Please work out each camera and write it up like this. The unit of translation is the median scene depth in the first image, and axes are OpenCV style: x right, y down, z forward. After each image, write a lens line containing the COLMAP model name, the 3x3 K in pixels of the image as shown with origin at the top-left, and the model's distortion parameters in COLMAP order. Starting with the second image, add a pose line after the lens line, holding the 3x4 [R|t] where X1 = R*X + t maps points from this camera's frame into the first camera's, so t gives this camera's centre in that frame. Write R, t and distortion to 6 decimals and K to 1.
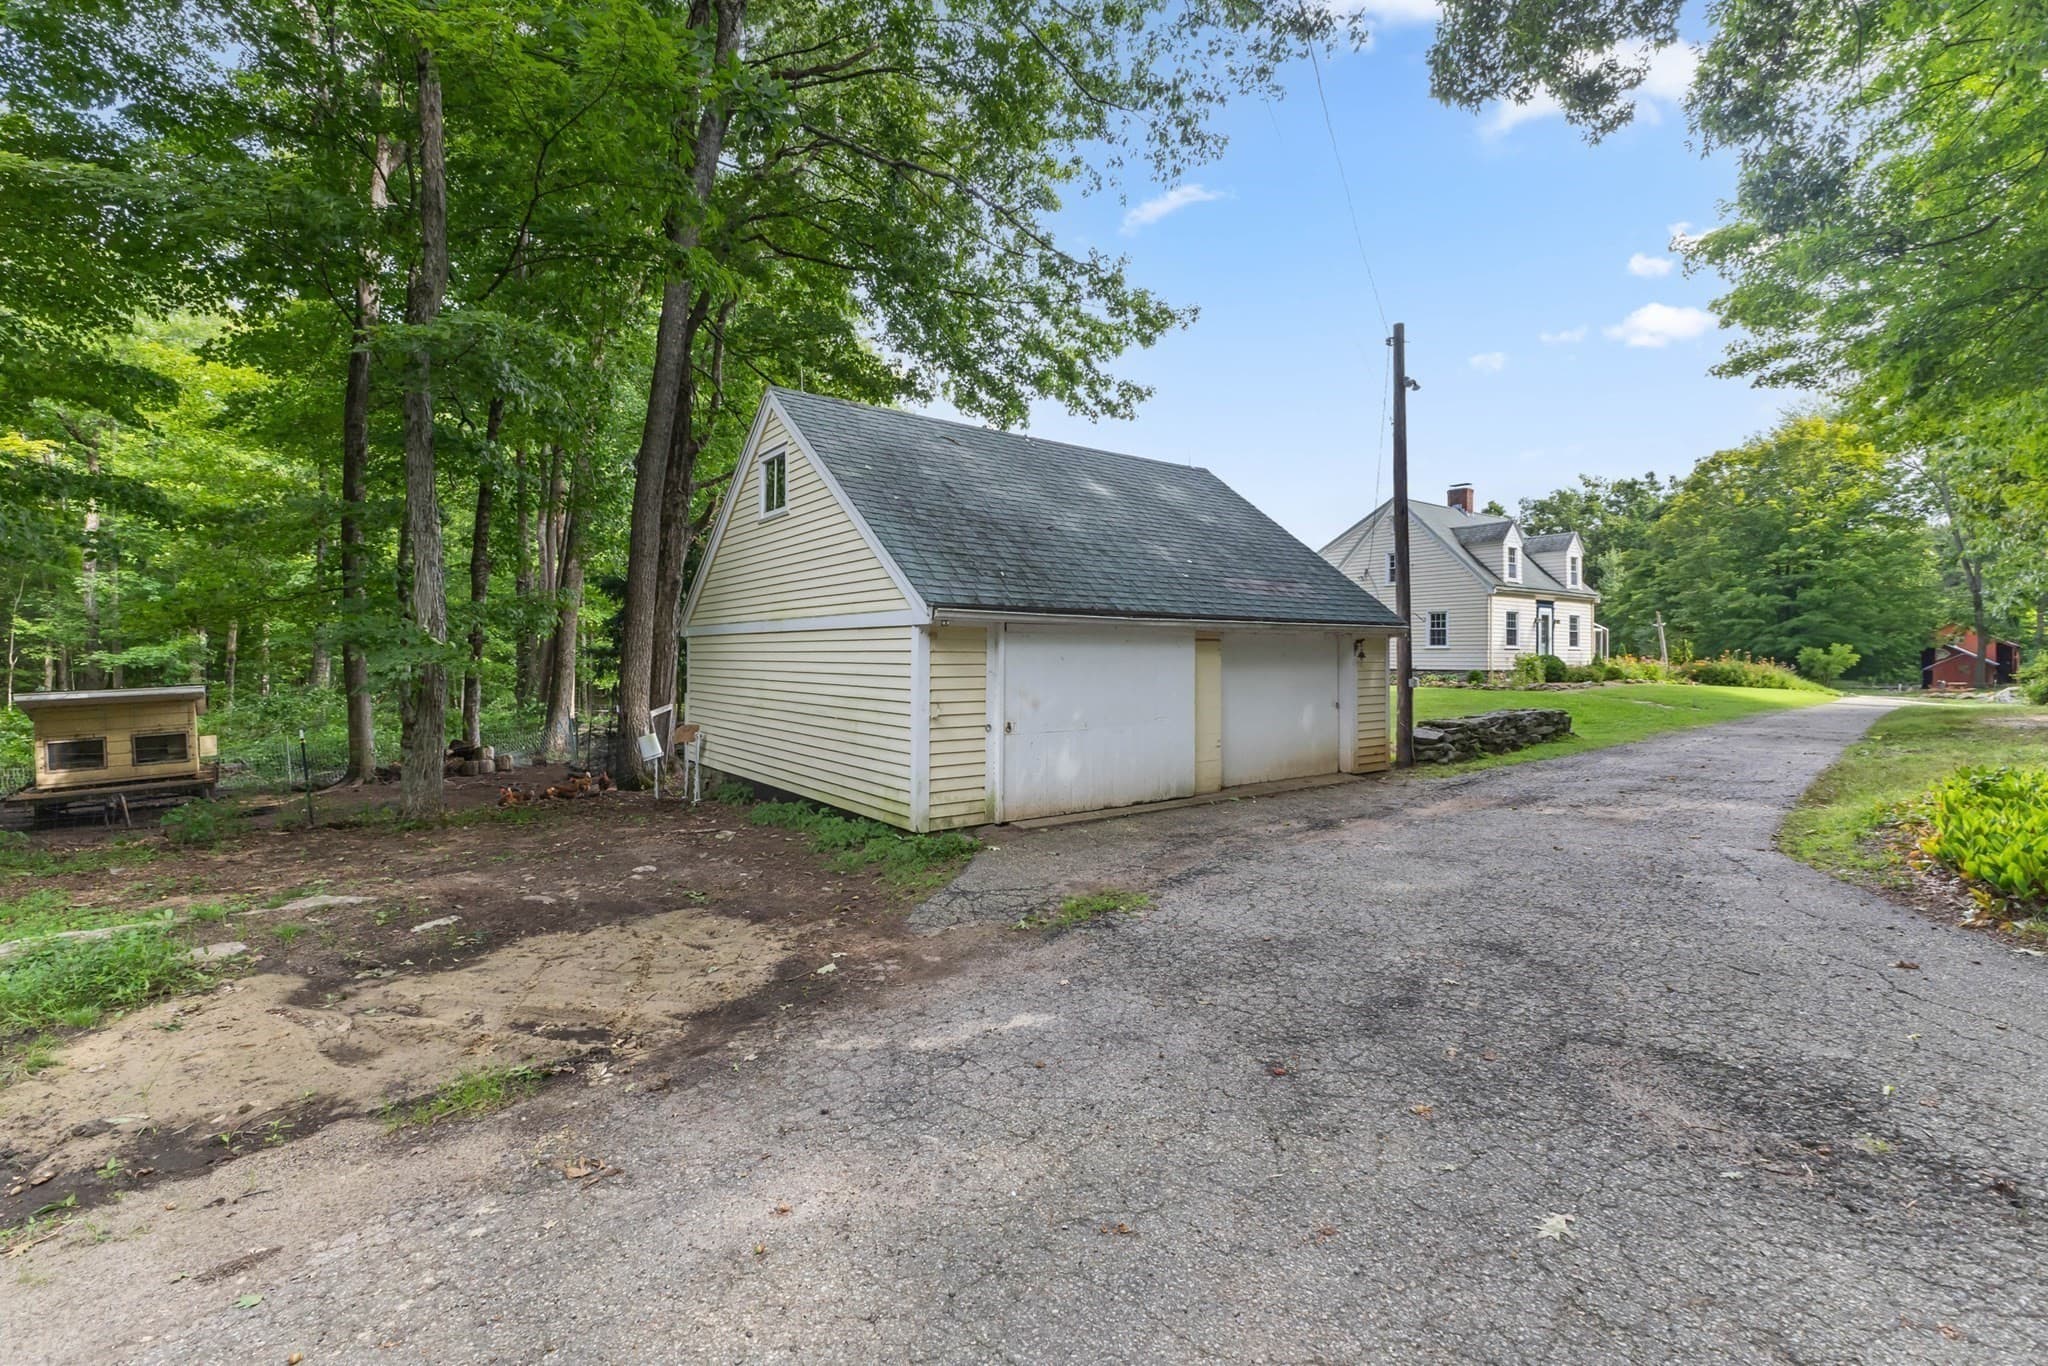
lens RADIAL K [[841.6, 0, 1027.1], [0, 841.6, 656.1], [0, 0, 1]] dist [0.000742, 0.000041]
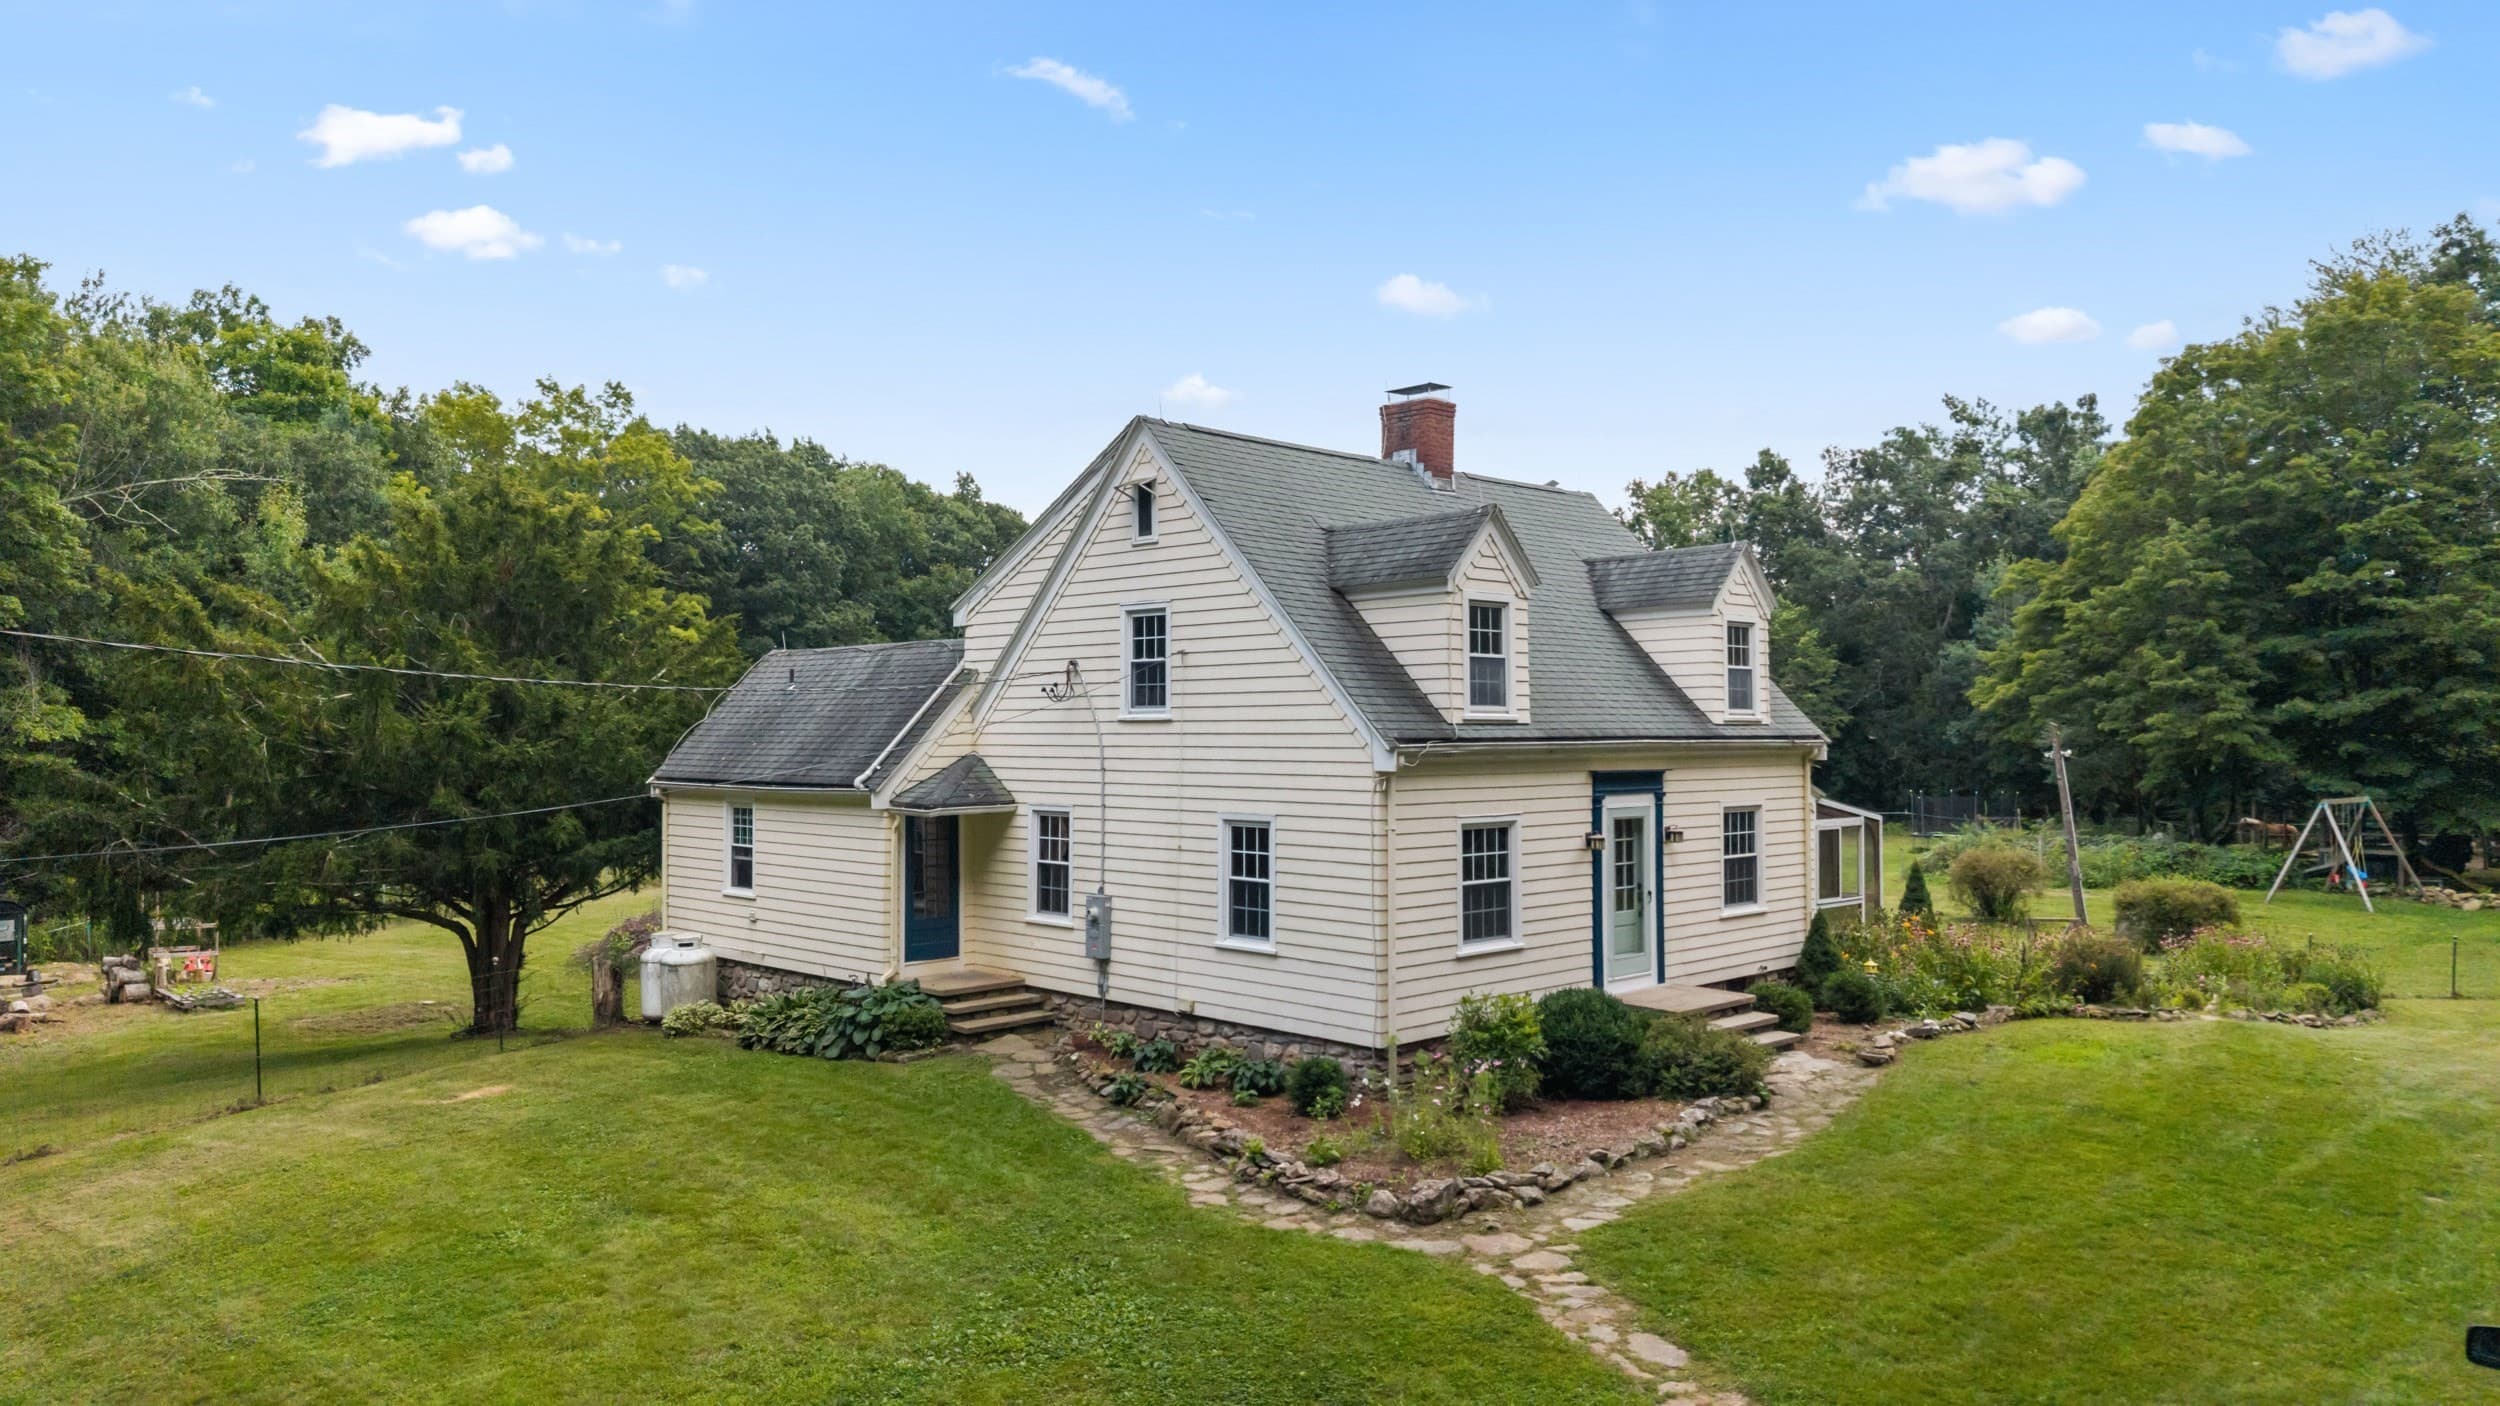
lens RADIAL K [[1686.5, 0, 1250.0], [0, 1686.5, 703.0], [0, 0, 1]] dist [0.080817, -0.081798]
pose [[0.985301, 0.002369, 0.170808, 0.344811], [0.001388, 0.999760, -0.021872, -0.070672], [-0.170819, 0.021788, 0.985062, 0.384622]]
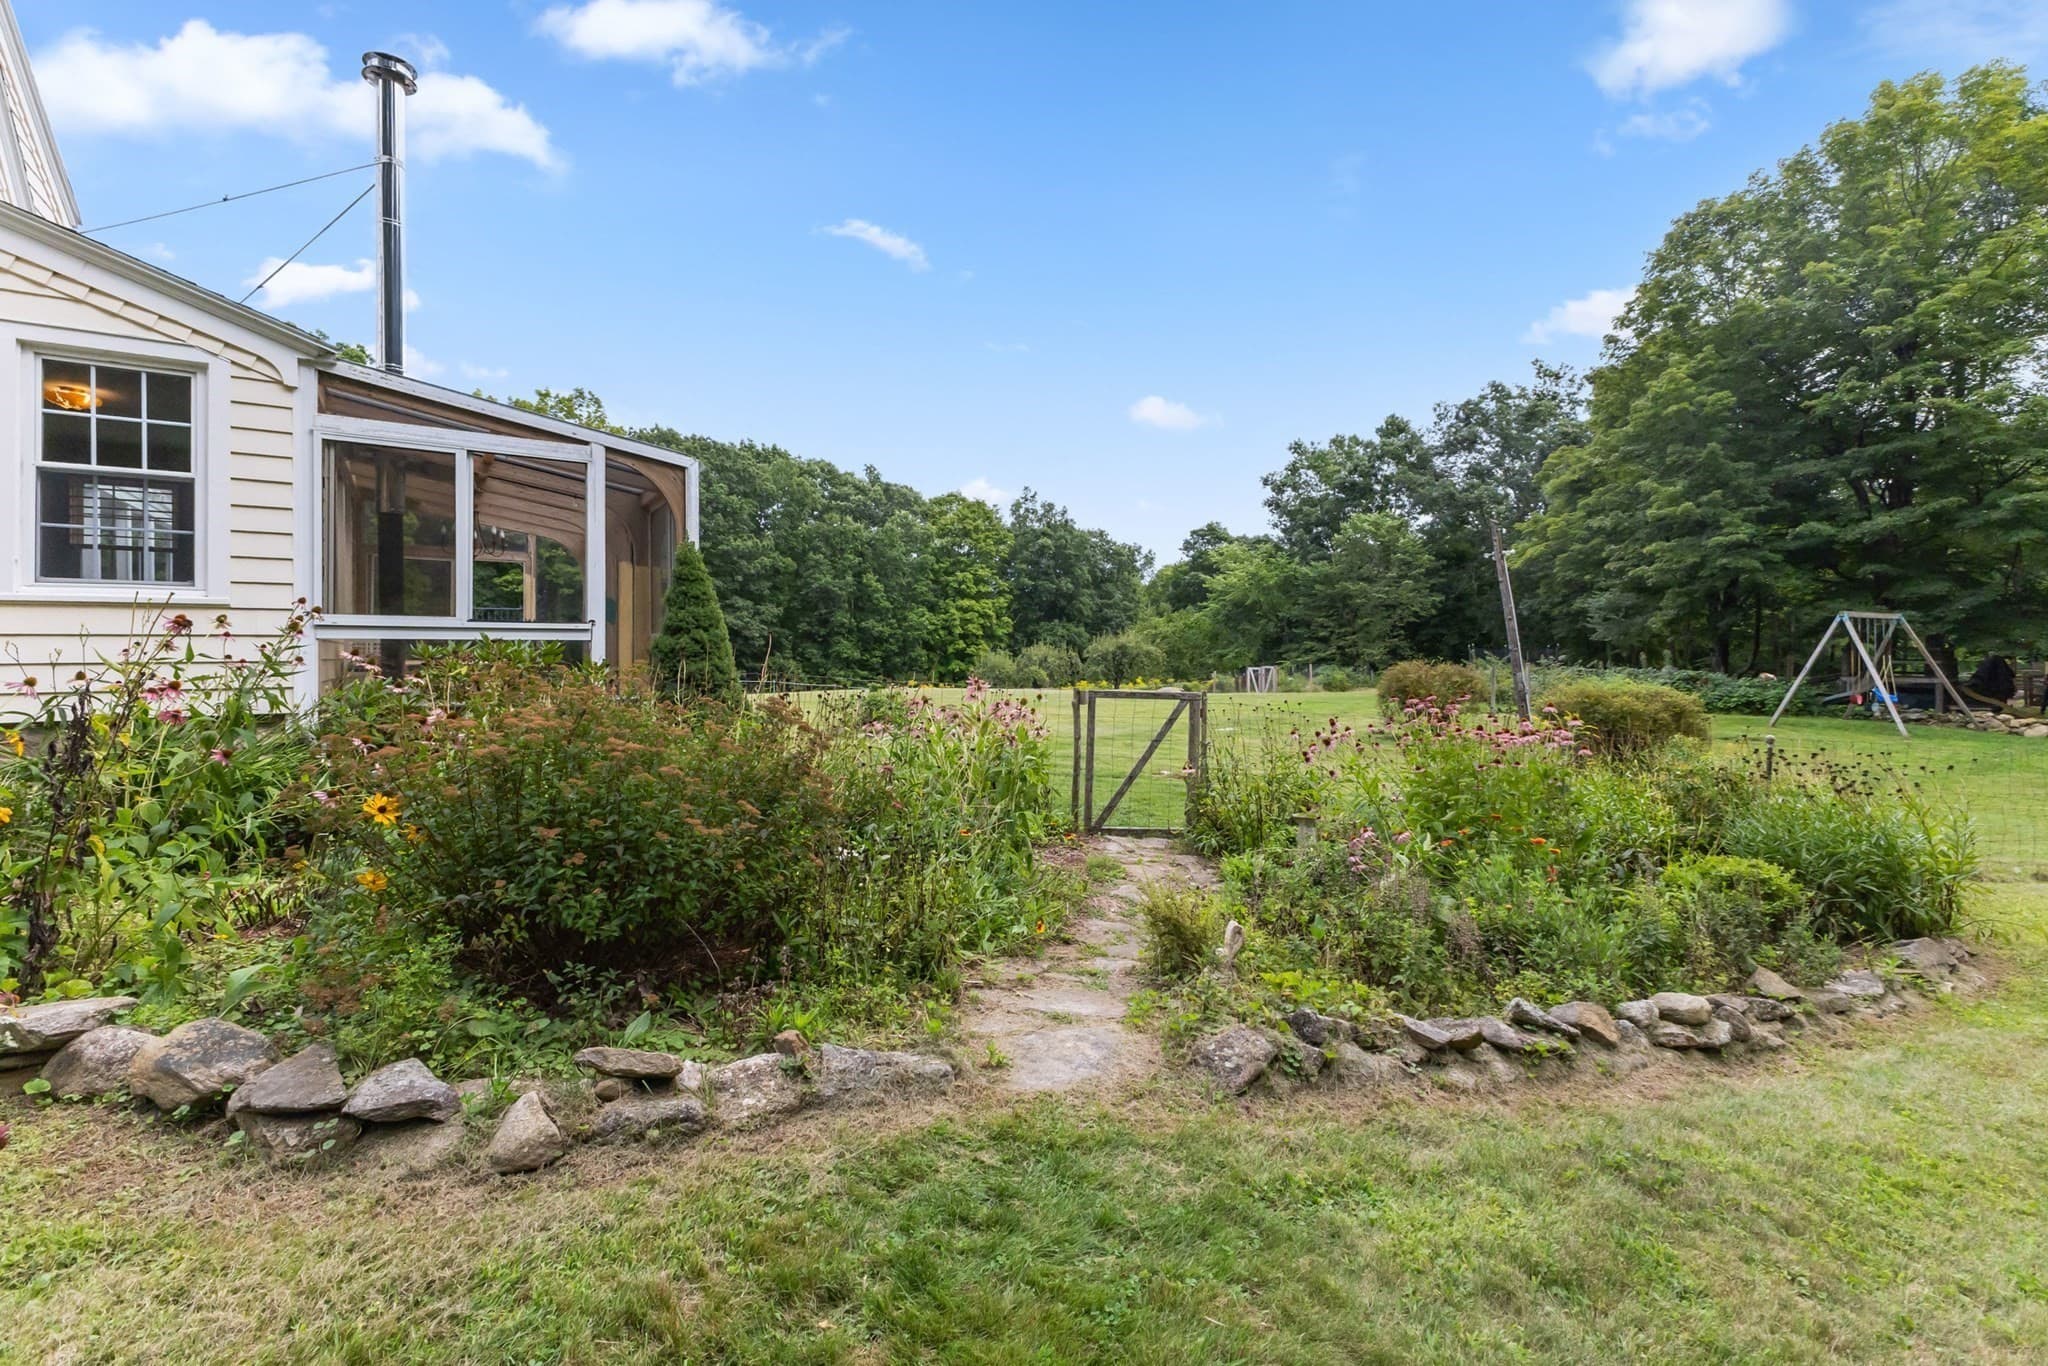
lens RADIAL K [[841.6, 0, 1027.1], [0, 841.6, 656.1], [0, 0, 1]] dist [0.000742, 0.000041]
pose [[0.998693, -0.003578, -0.050976, 0.942139], [0.003327, 0.999982, -0.005006, 0.022474], [0.050993, 0.004830, 0.998687, 1.037031]]
